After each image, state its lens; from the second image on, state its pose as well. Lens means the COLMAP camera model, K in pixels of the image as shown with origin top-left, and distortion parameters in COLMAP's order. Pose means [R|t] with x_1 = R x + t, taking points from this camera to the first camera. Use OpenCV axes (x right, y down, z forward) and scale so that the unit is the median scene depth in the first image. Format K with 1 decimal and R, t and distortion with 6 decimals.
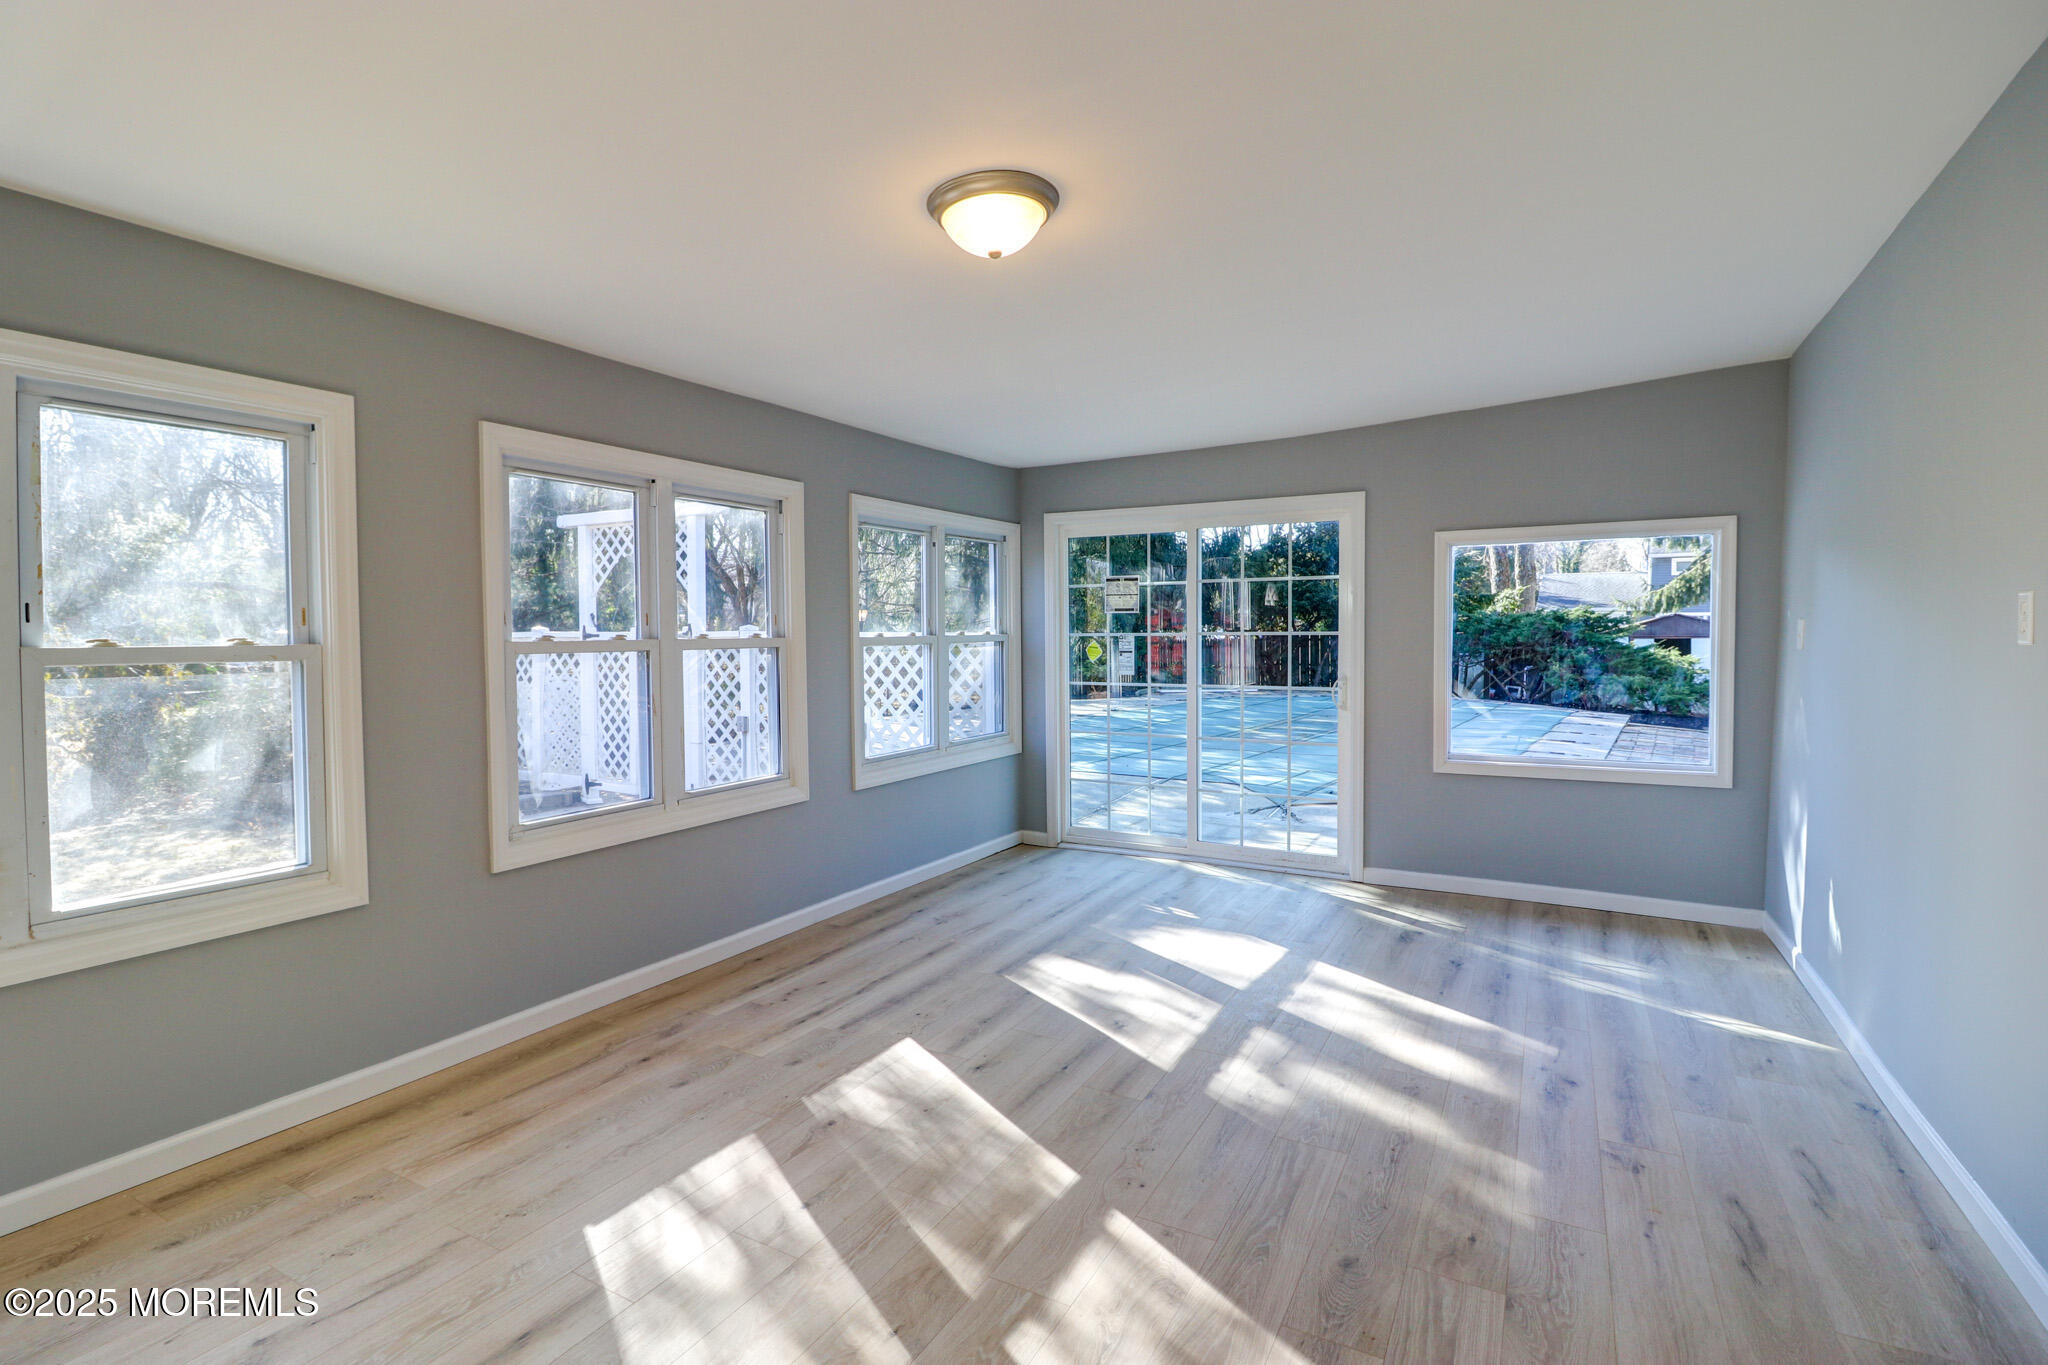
lens RADIAL K [[979.0, 0, 1022.5], [0, 979.0, 664.3], [0, 0, 1]] dist [0.001870, -0.015540]
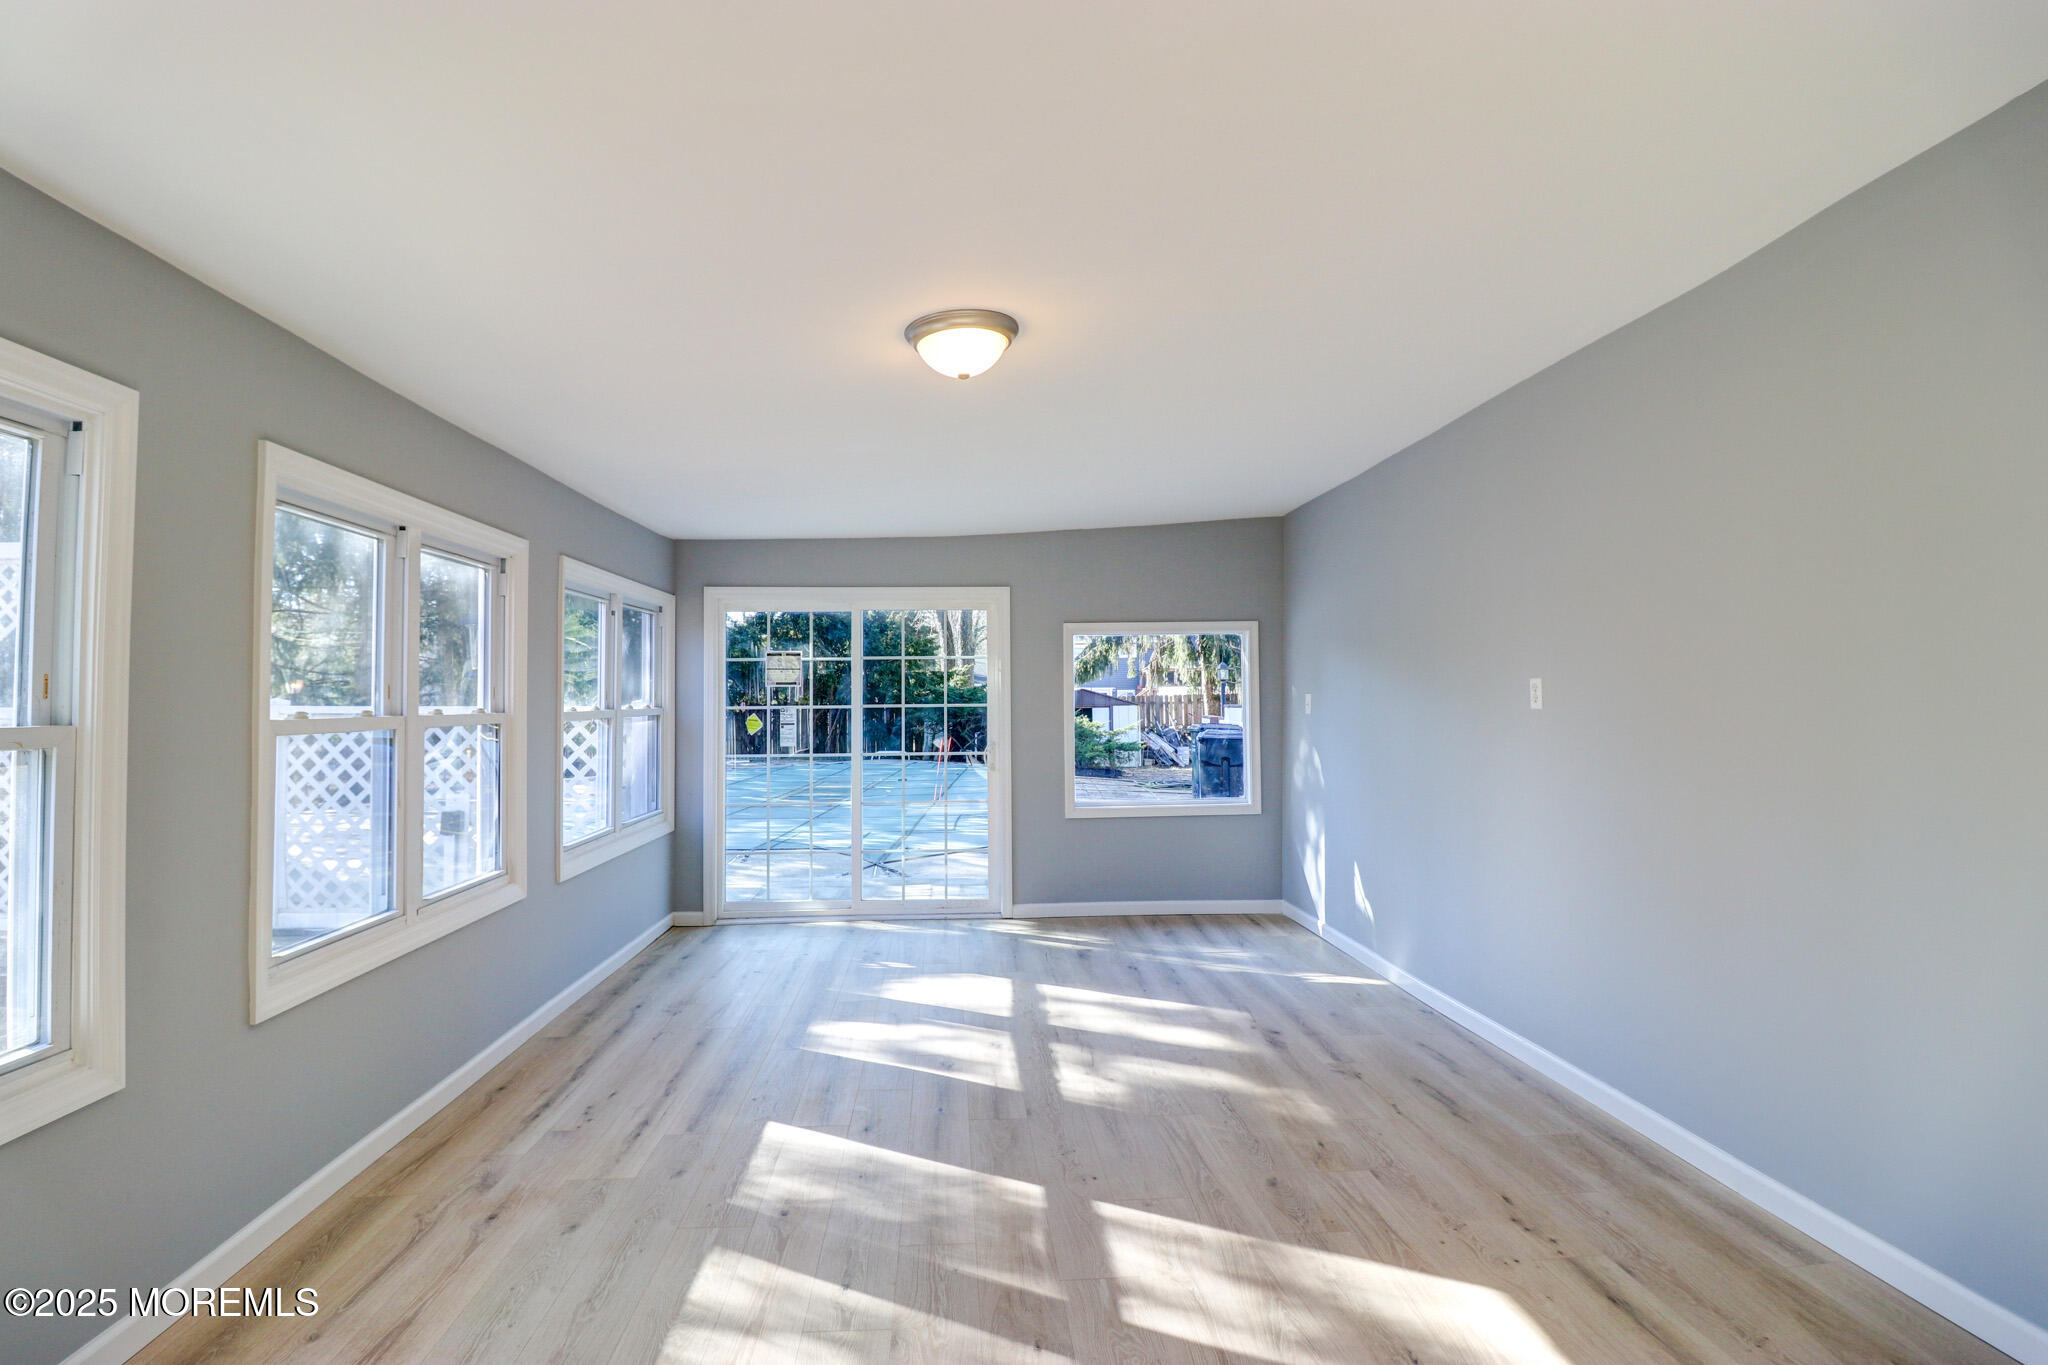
lens RADIAL K [[950.0, 0, 1011.6], [0, 950.0, 660.4], [0, 0, 1]] dist [0.002753, -0.014682]
pose [[0.840654, 0.020632, 0.541179, -0.373618], [0.022594, 0.997068, -0.073109, -0.001695], [-0.541101, 0.073687, 0.837723, 0.037479]]
